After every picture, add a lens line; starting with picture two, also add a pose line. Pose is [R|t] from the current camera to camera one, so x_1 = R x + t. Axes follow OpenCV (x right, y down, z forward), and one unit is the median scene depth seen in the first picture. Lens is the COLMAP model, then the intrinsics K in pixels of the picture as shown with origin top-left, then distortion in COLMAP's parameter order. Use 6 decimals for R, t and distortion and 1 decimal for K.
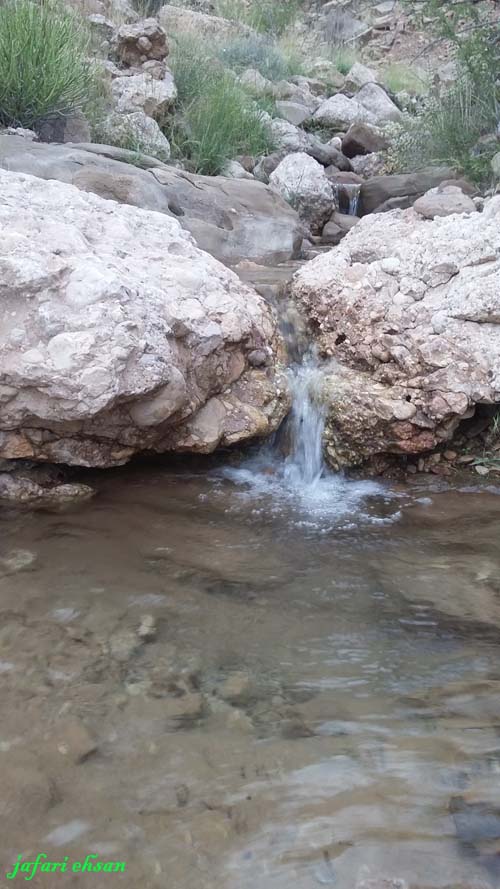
lens RADIAL K [[809.6, 0, 251.0], [0, 809.6, 440.6], [0, 0, 1]] dist [0.020895, 0.000000]
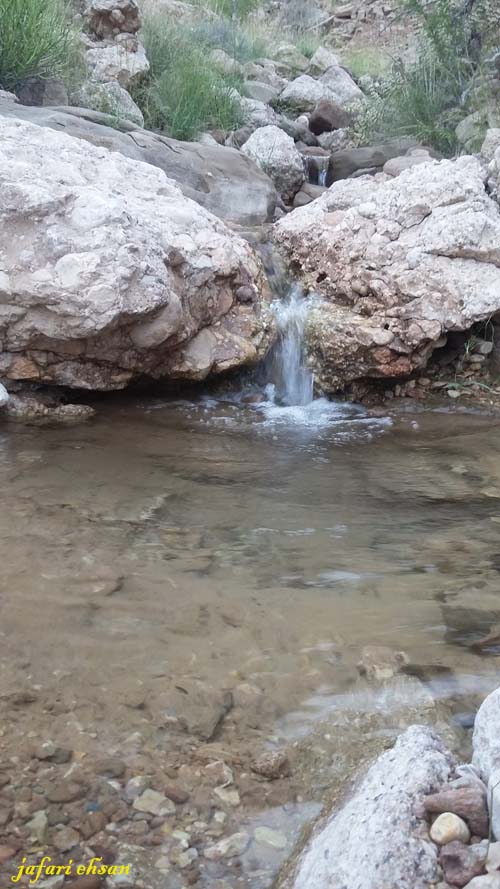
lens RADIAL K [[809.6, 0, 248.4], [0, 809.6, 448.4], [0, 0, 1]] dist [0.020895, 0.000000]
pose [[0.998943, -0.008375, 0.045189, -0.037543], [0.007848, 0.999899, 0.011840, 0.090945], [-0.045283, -0.011473, 0.998908, -0.068329]]
